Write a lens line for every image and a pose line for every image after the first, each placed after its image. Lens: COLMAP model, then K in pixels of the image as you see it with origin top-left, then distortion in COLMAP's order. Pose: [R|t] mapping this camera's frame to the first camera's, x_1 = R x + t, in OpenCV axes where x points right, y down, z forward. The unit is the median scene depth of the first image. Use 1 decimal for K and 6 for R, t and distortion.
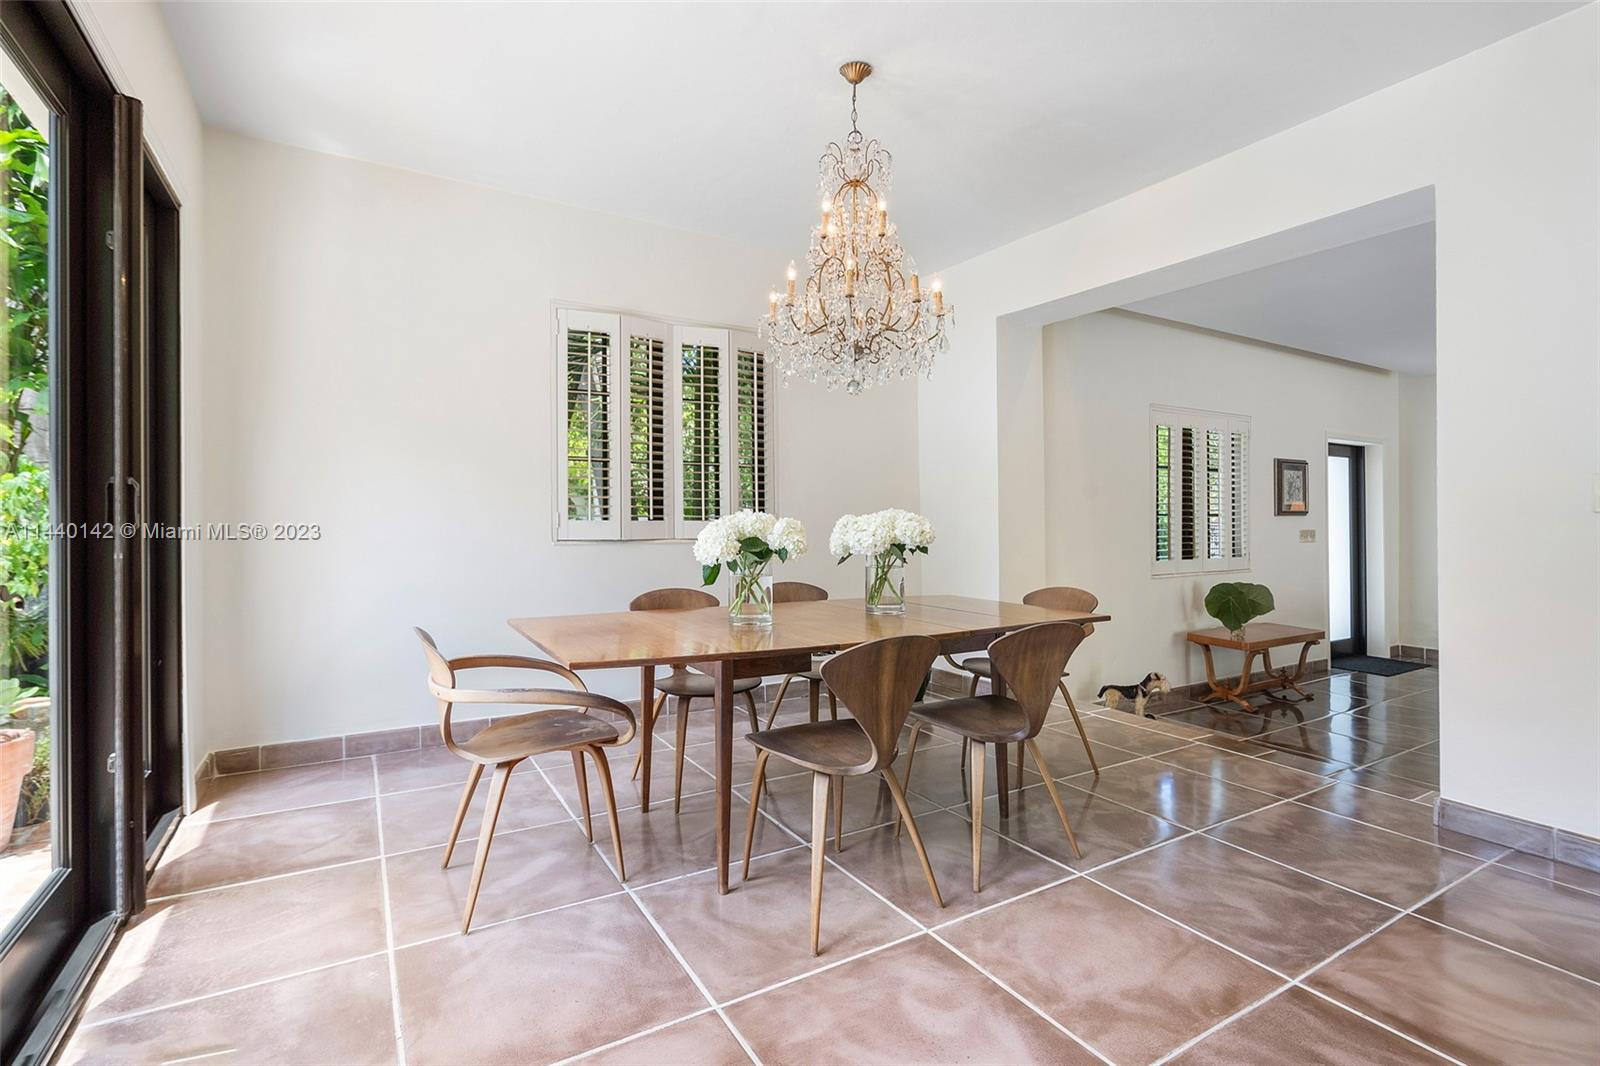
lens RADIAL K [[750.8, 0, 808.9], [0, 750.8, 519.4], [0, 0, 1]] dist [0.000474, 0.000037]
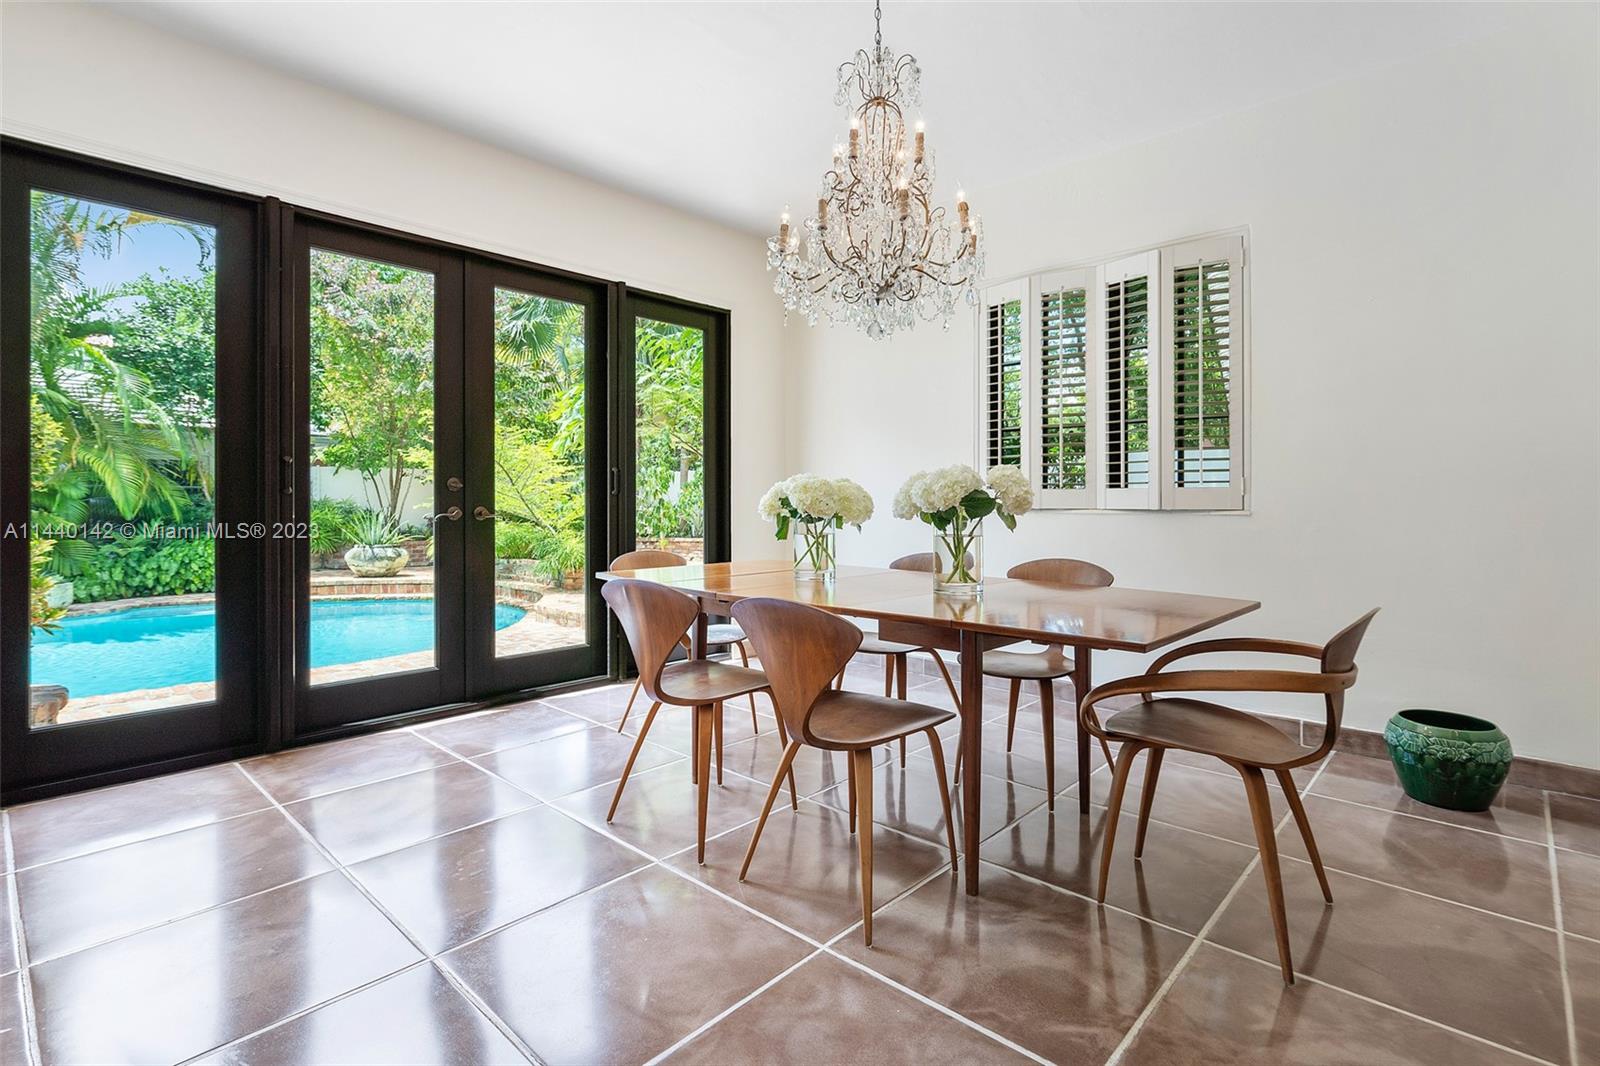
lens RADIAL K [[753.8, 0, 831.0], [0, 753.8, 528.8], [0, 0, 1]] dist [0.000624, 0.000255]
pose [[0.301038, 0.038803, -0.952822, 0.608927], [0.003652, 0.999118, 0.041842, 0.011965], [0.953605, -0.016076, 0.300631, 0.447886]]
